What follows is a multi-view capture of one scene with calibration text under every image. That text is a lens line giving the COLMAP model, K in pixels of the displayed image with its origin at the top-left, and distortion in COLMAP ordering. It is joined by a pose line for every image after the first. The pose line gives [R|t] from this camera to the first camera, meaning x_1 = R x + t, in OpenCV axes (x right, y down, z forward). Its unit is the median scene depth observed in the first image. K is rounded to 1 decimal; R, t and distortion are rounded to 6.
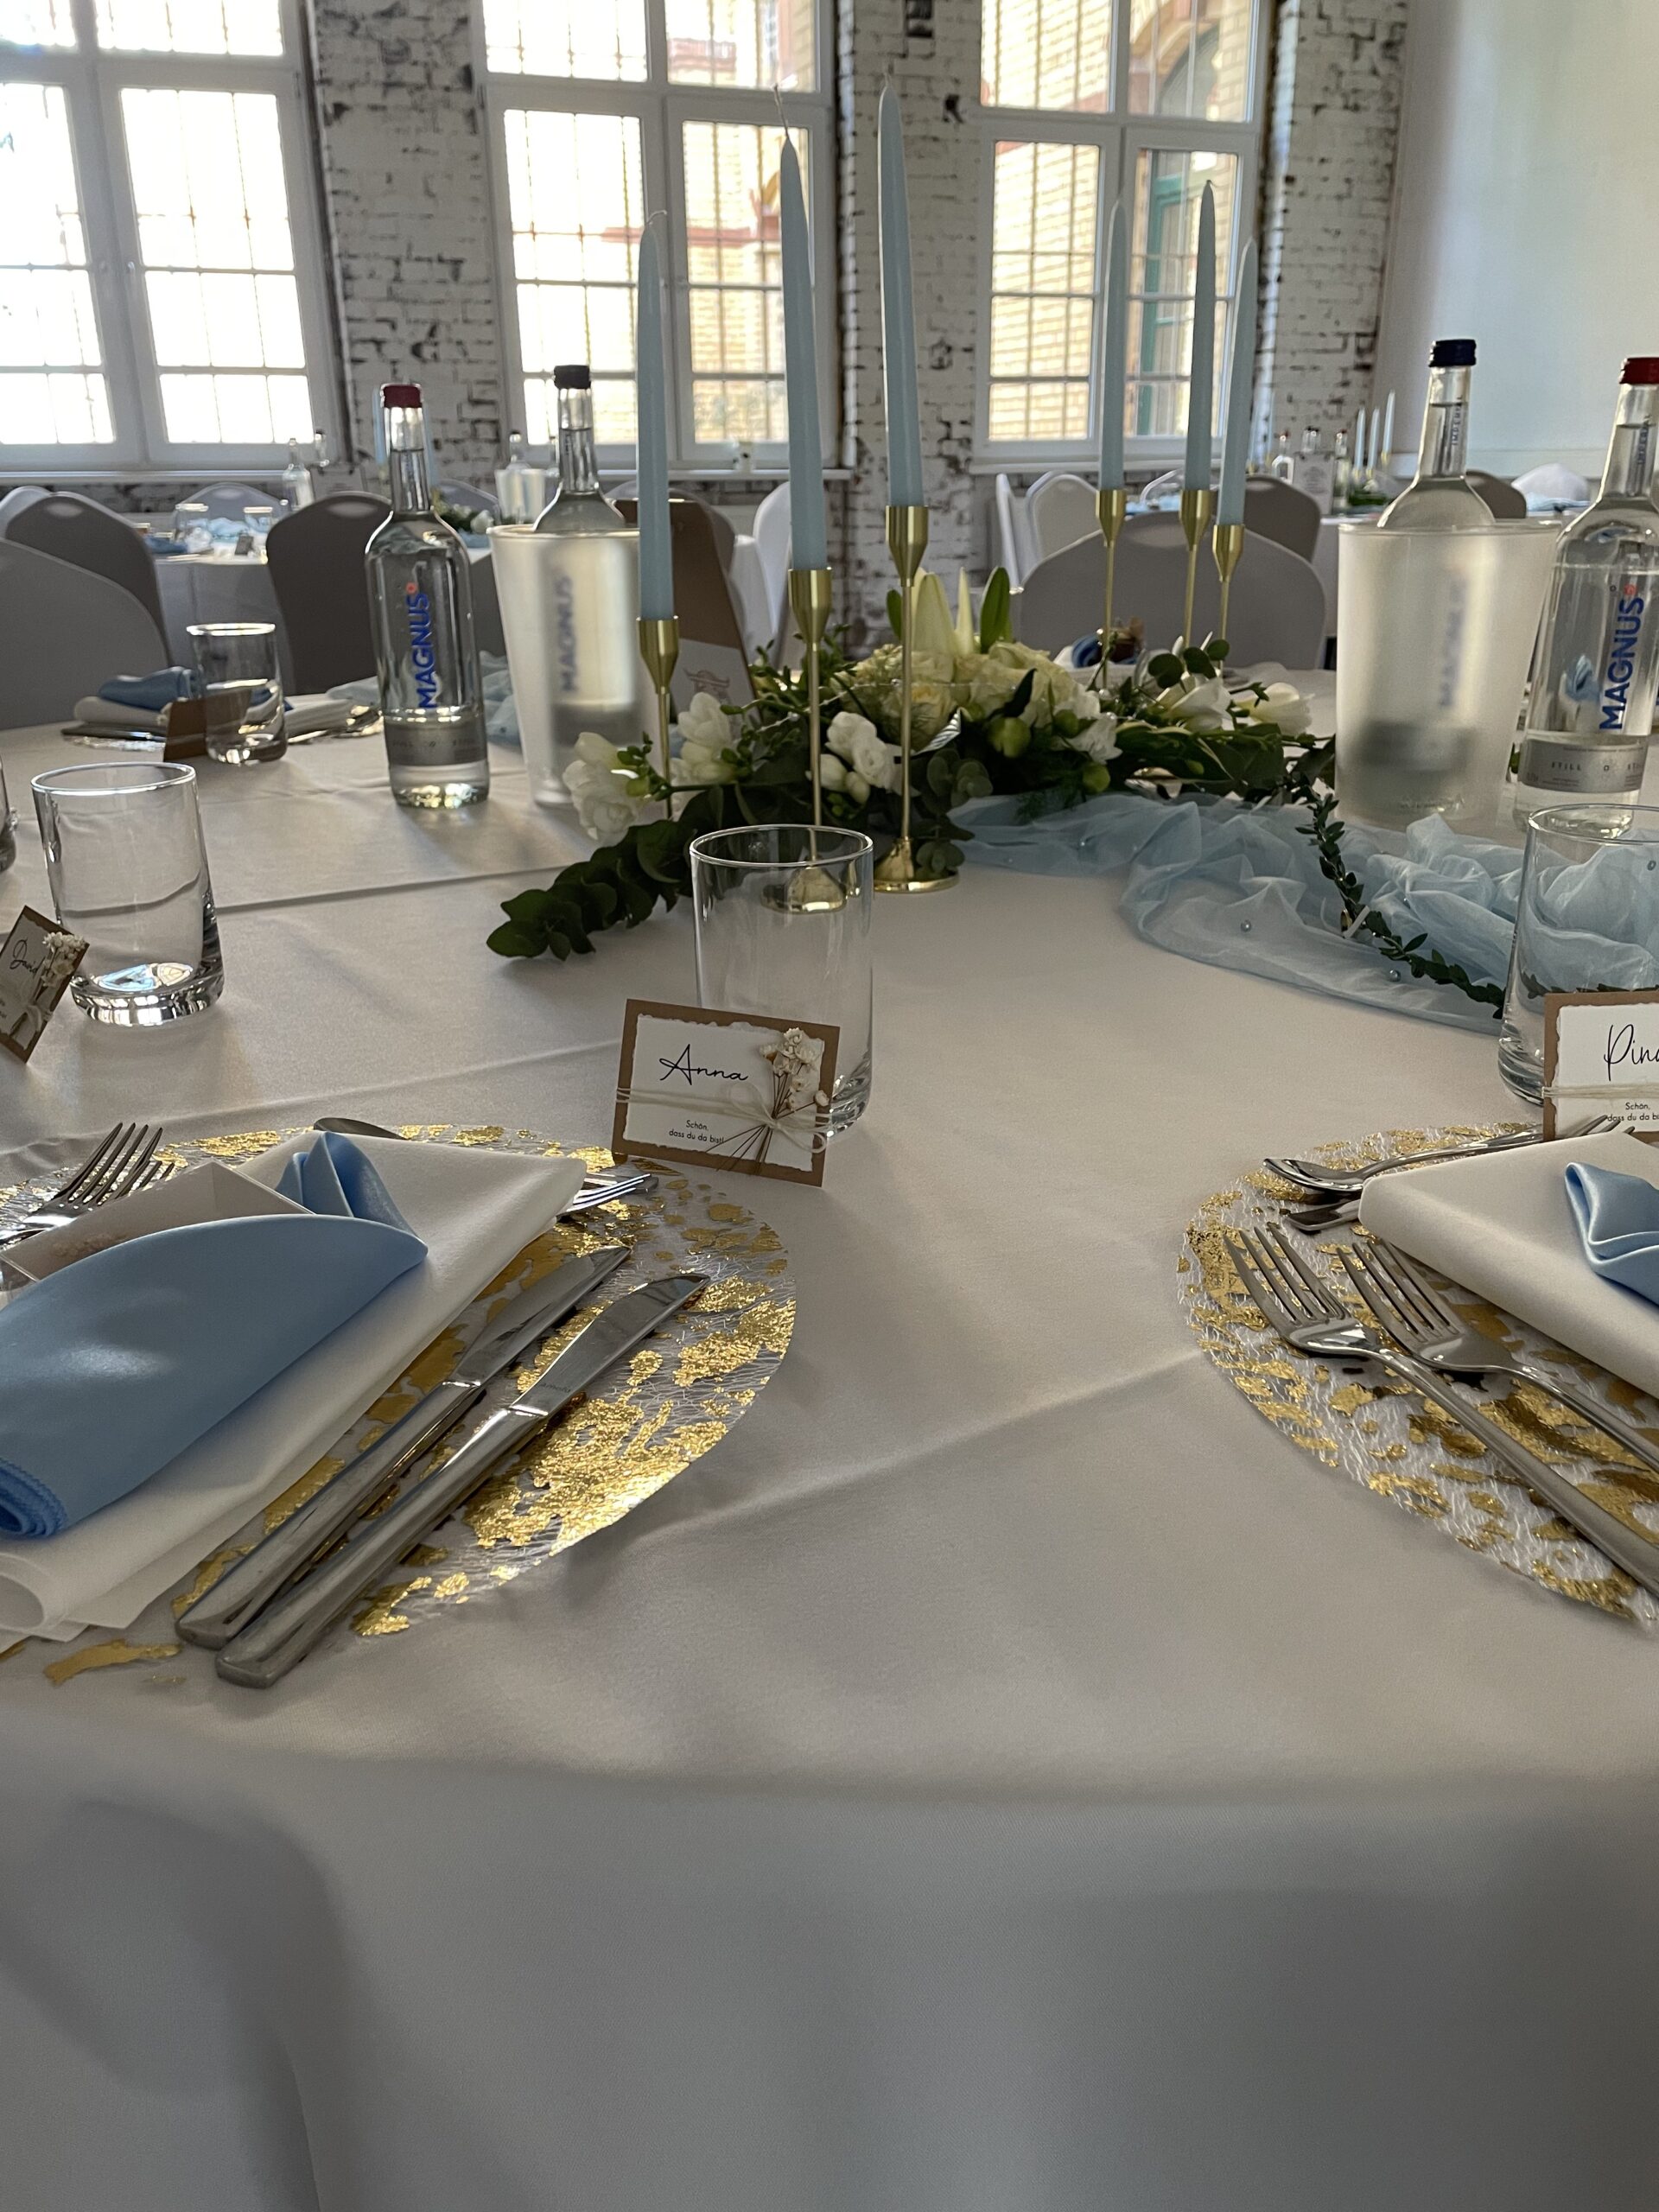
lens RADIAL K [[1647.1, 0, 834.9], [0, 1647.1, 1092.0], [0, 0, 1]] dist [0.092325, -0.117032]
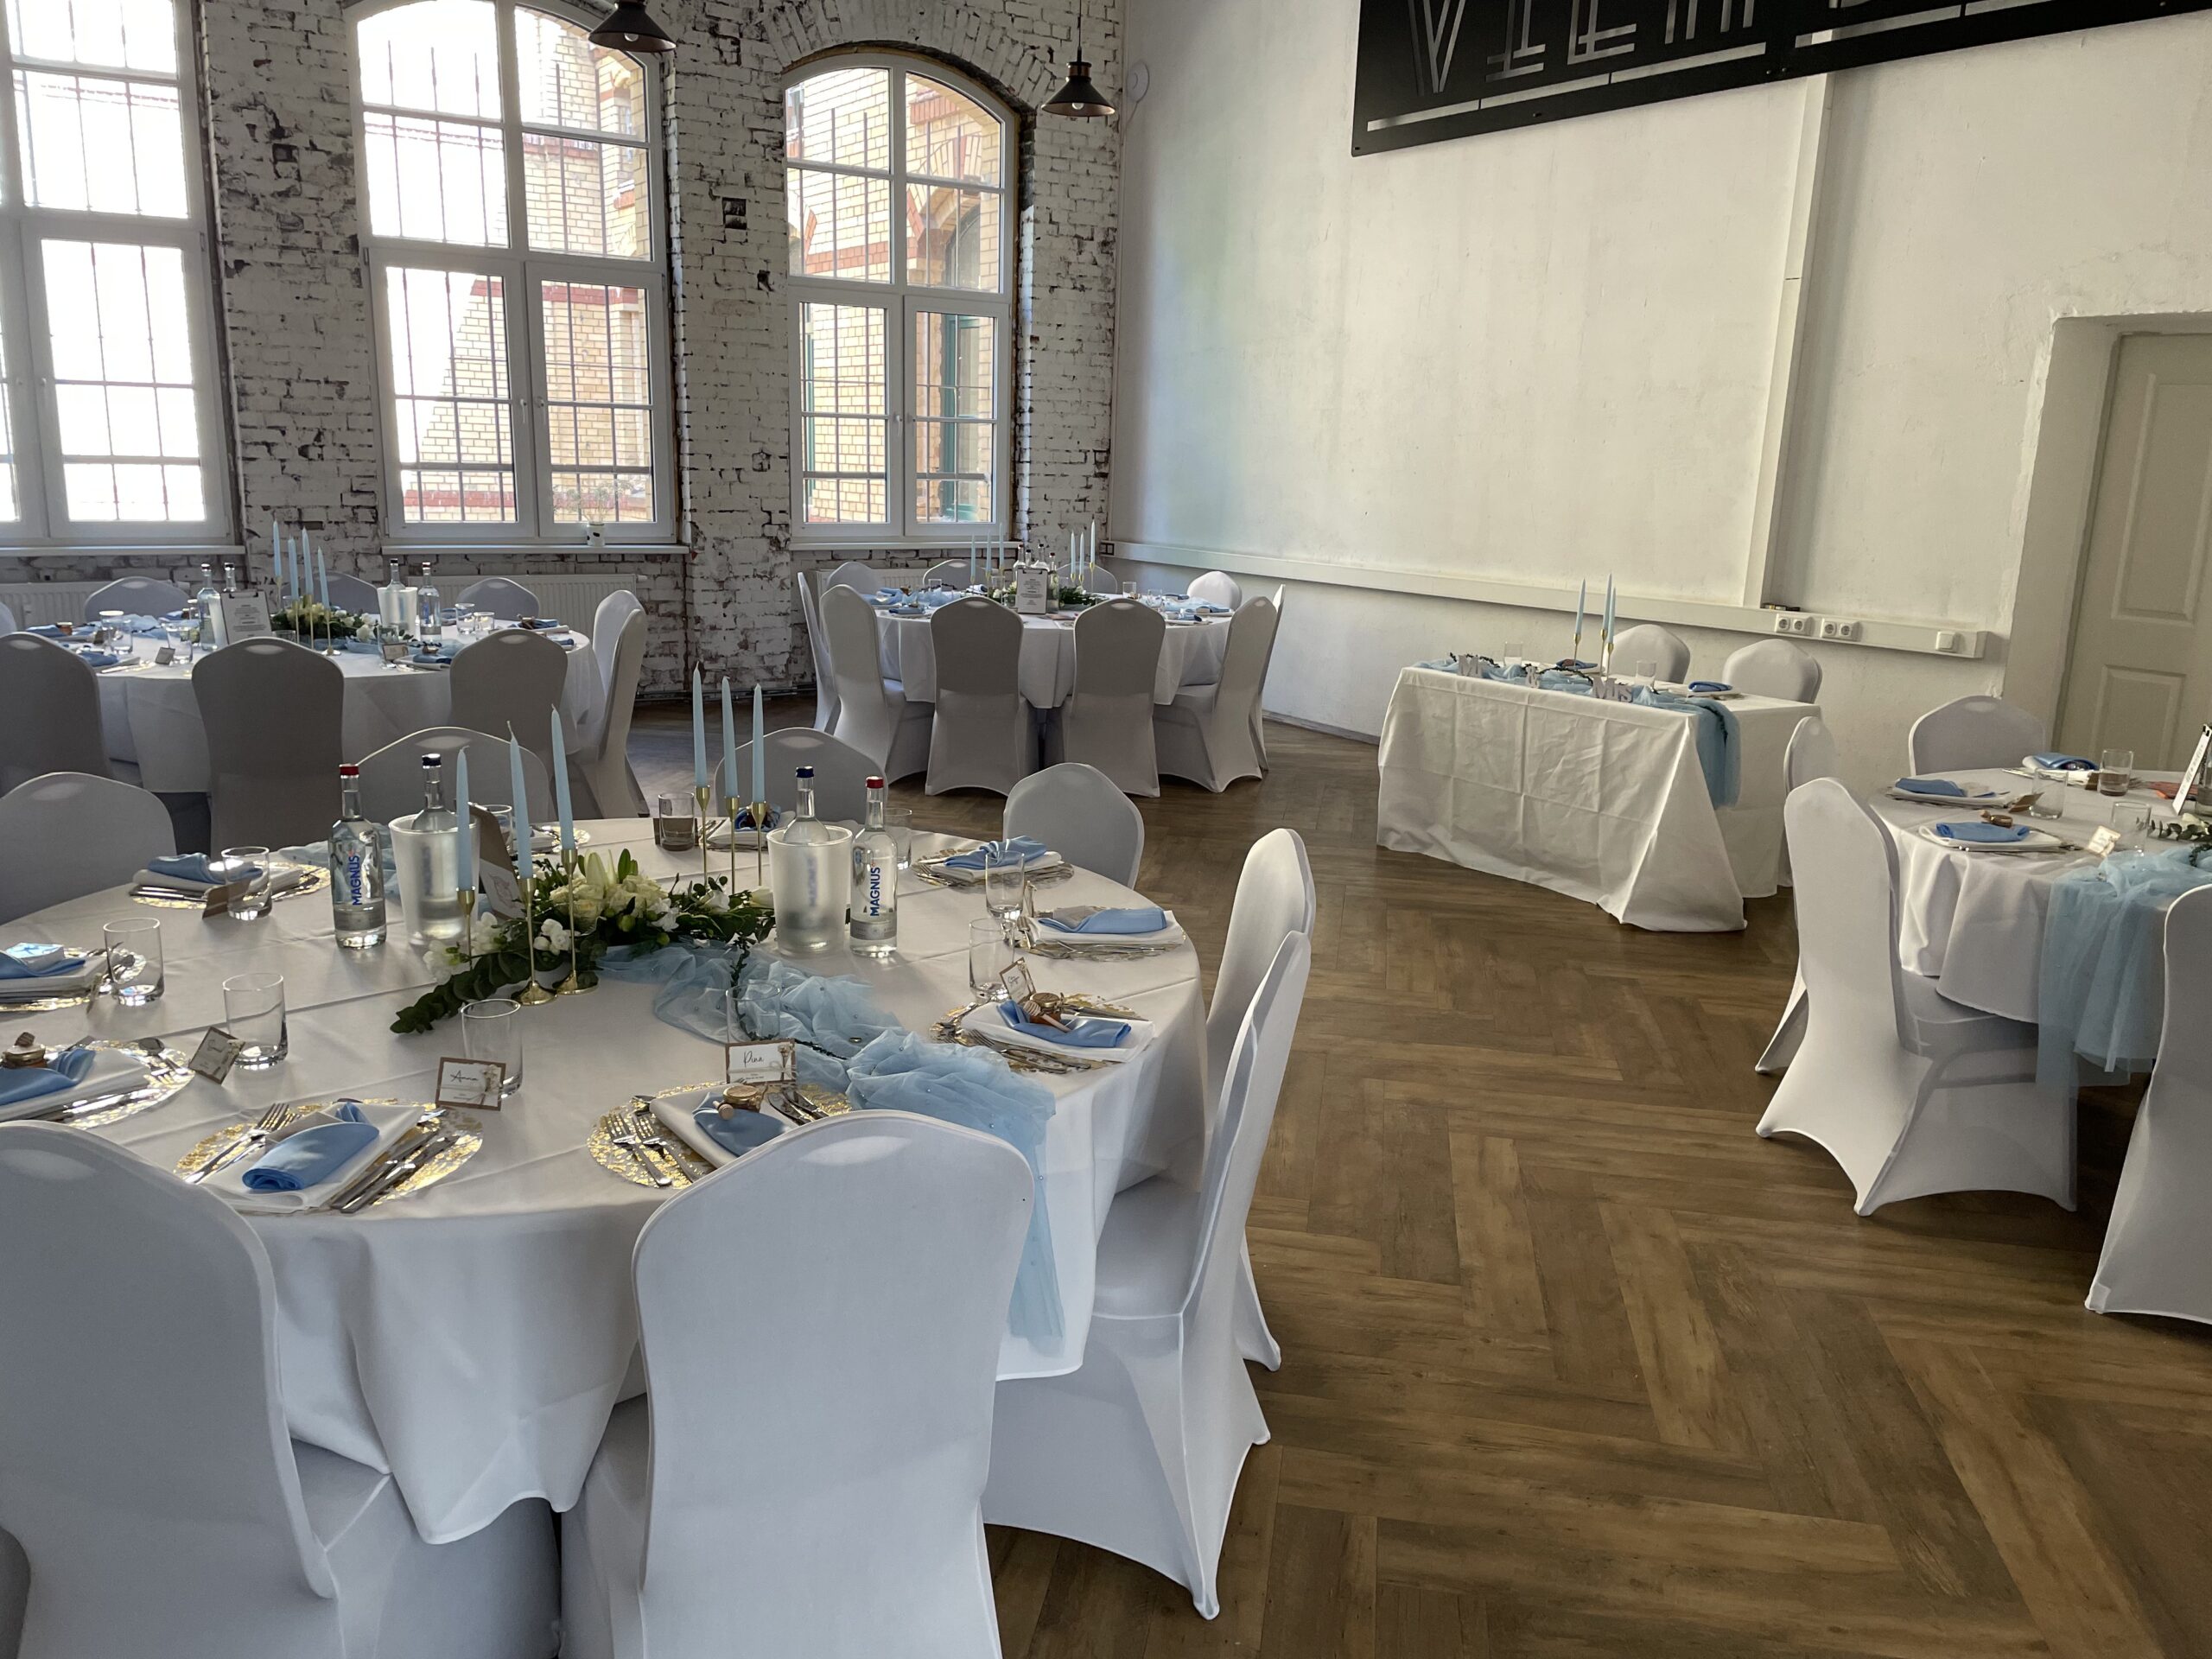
lens RADIAL K [[1647.1, 0, 1093.1], [0, 1647.1, 822.3], [0, 0, 1]] dist [0.092325, -0.117032]
pose [[0.976660, -0.011167, 0.214502, 0.036434], [0.039878, 0.990712, -0.129996, -0.002979], [-0.211058, 0.135516, 0.968034, -0.213492]]
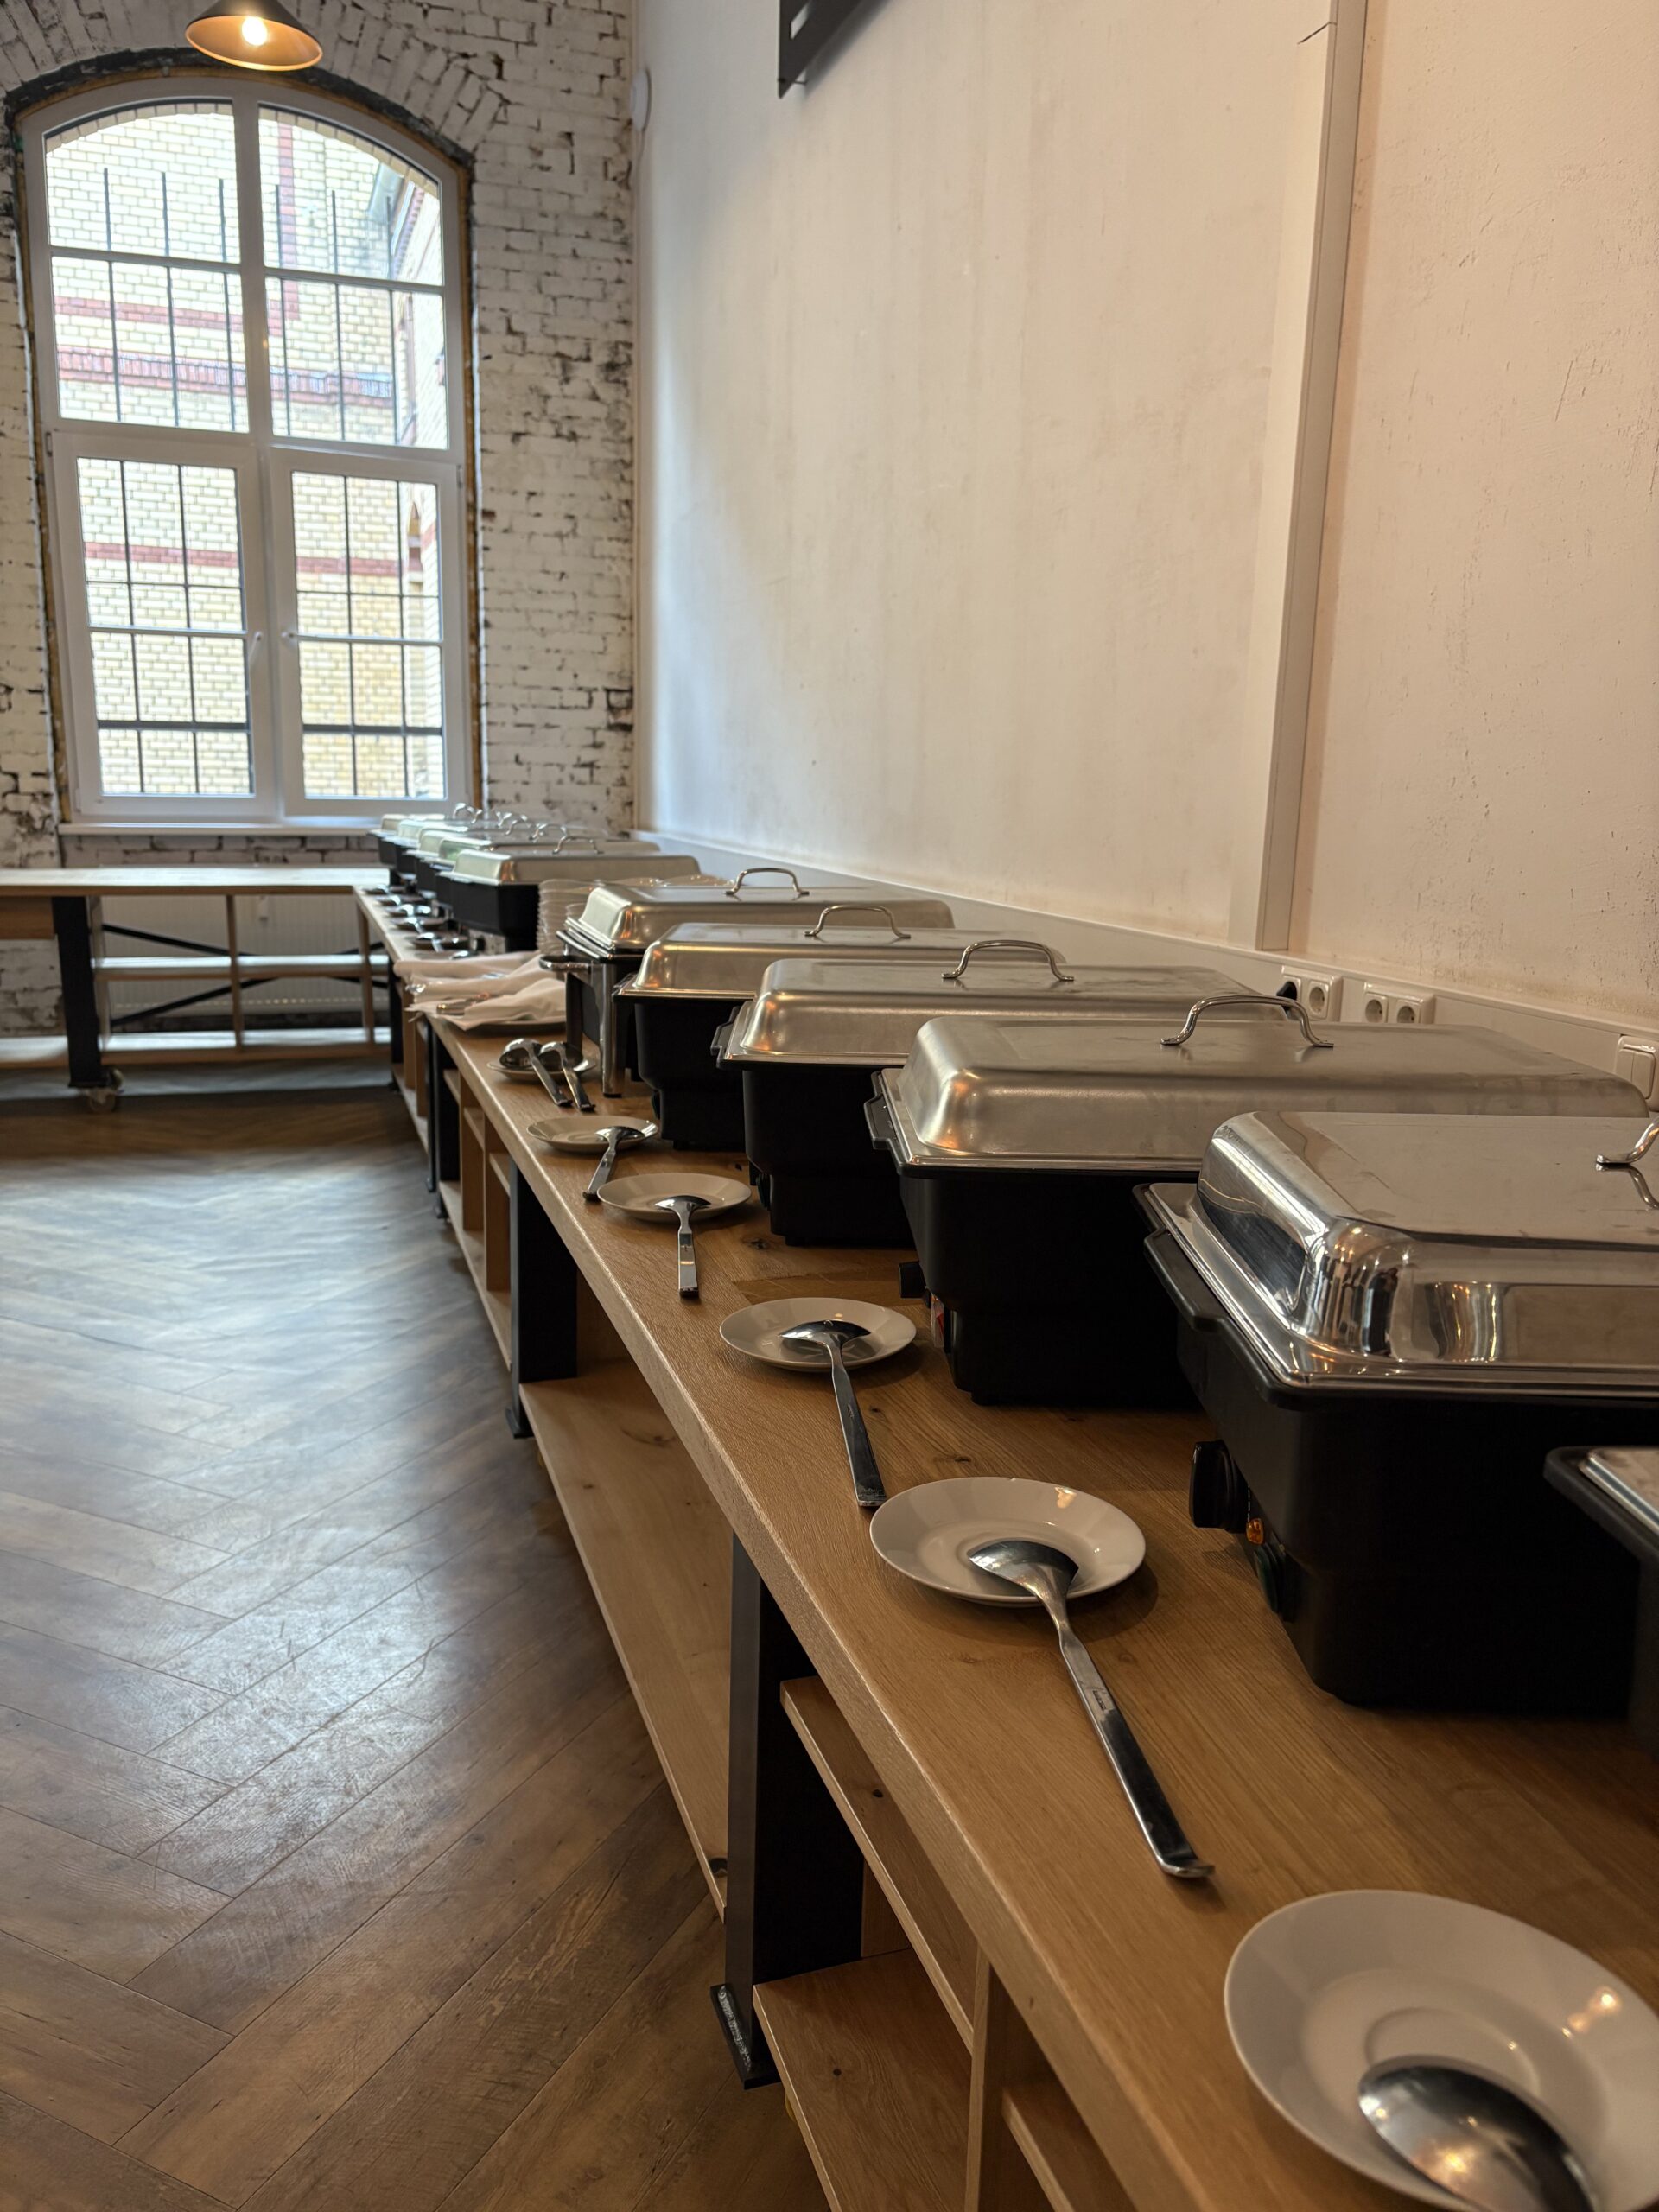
lens RADIAL K [[1622.5, 0, 865.5], [0, 1622.5, 1109.6], [0, 0, 1]] dist [0.043228, -0.043269]
pose [[0.997893, 0.040249, -0.050888, 0.534317], [-0.047618, 0.987069, -0.153060, -0.137818], [0.044070, 0.155161, 0.986906, 0.255618]]
